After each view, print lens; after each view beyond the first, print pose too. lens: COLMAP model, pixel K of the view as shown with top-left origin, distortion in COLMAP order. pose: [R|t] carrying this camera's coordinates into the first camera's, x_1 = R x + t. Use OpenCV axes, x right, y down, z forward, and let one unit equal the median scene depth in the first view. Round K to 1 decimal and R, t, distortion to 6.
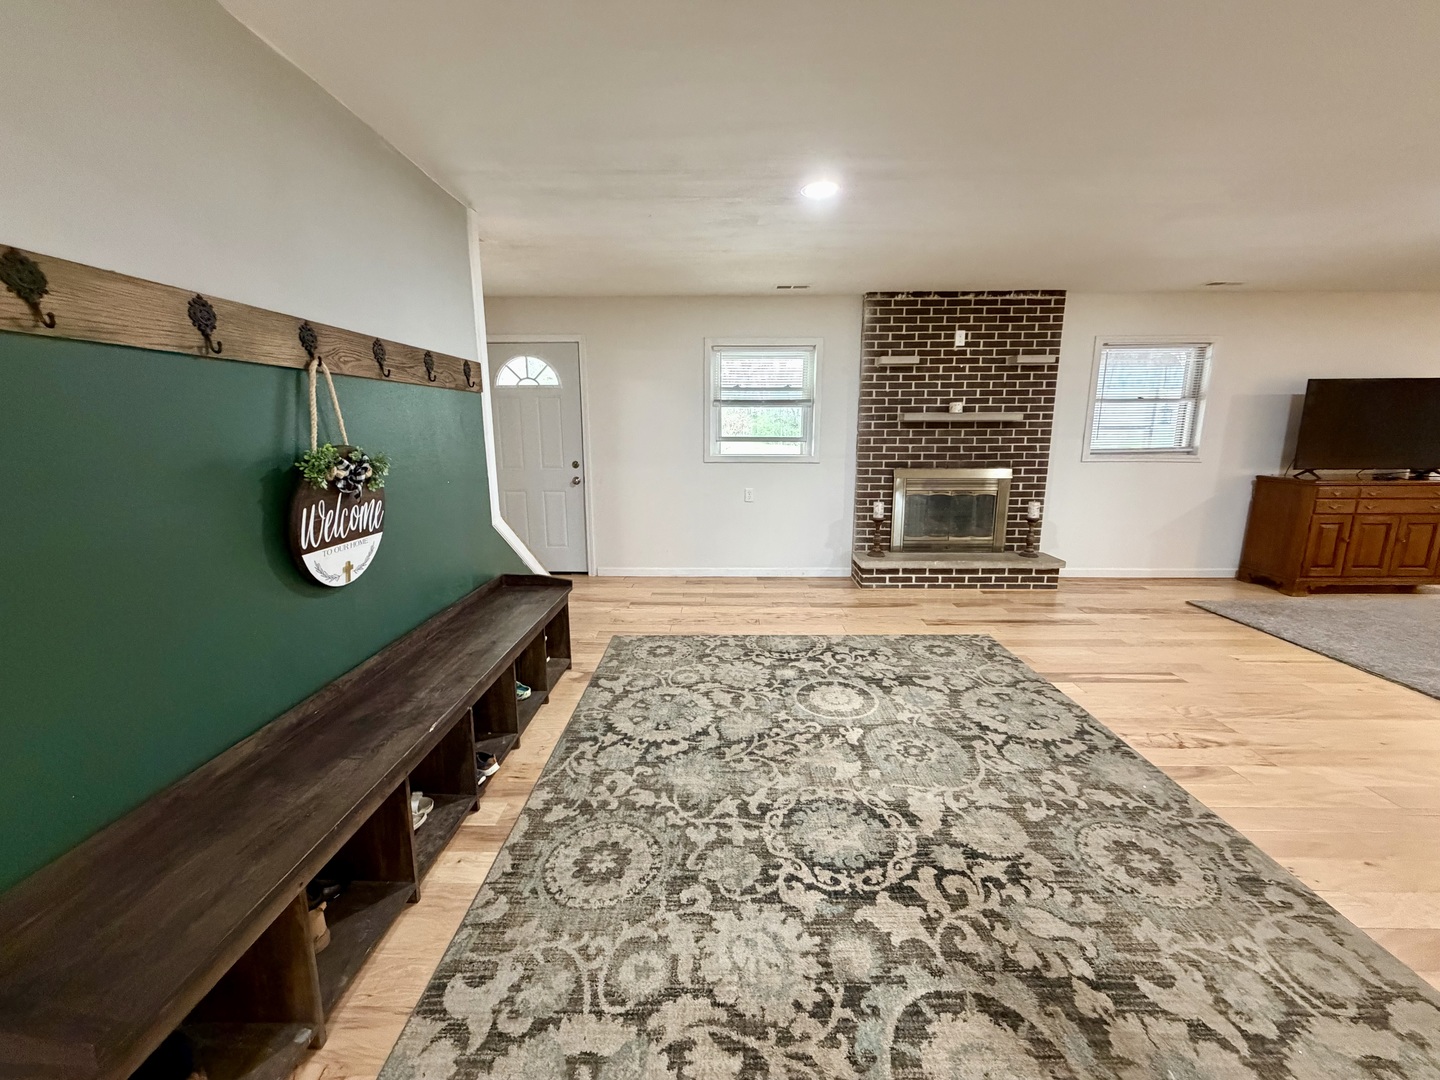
lens RADIAL K [[575.2, 0, 715.7], [0, 575.2, 539.4], [0, 0, 1]] dist [-0.000297, 0.000478]
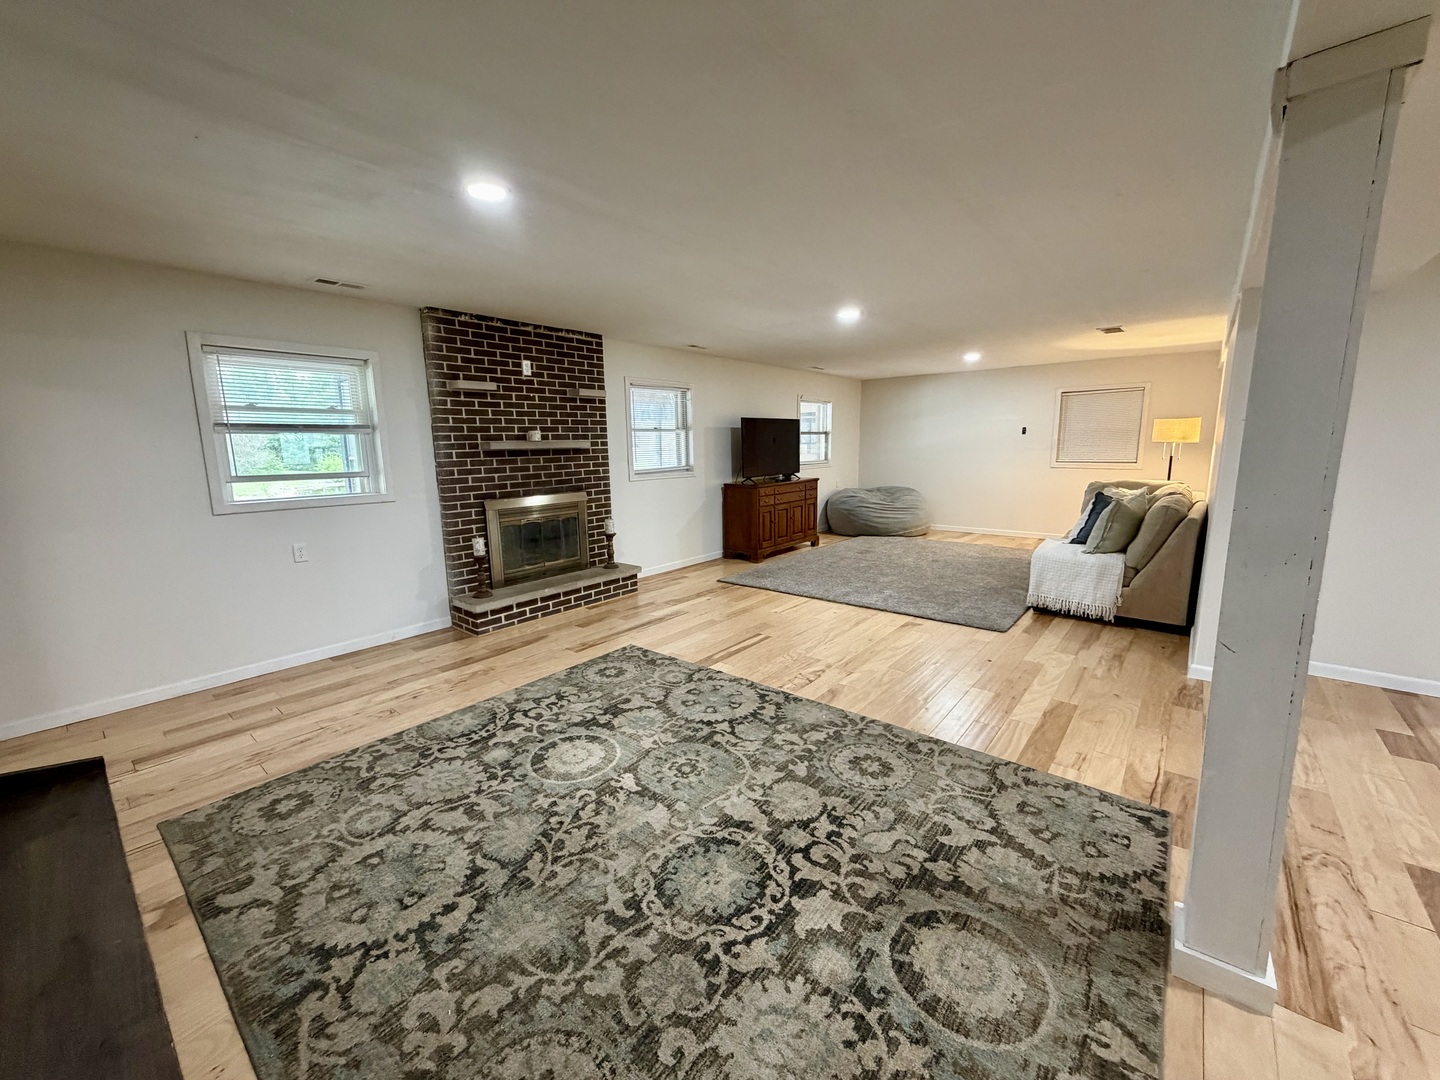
lens RADIAL K [[575.2, 0, 716.2], [0, 575.2, 540.1], [0, 0, 1]] dist [-0.000297, 0.000478]
pose [[0.622921, -0.137808, 0.770051, -0.247794], [0.165091, 0.985350, 0.042790, -0.051560], [-0.764666, 0.100473, 0.636546, 0.171568]]
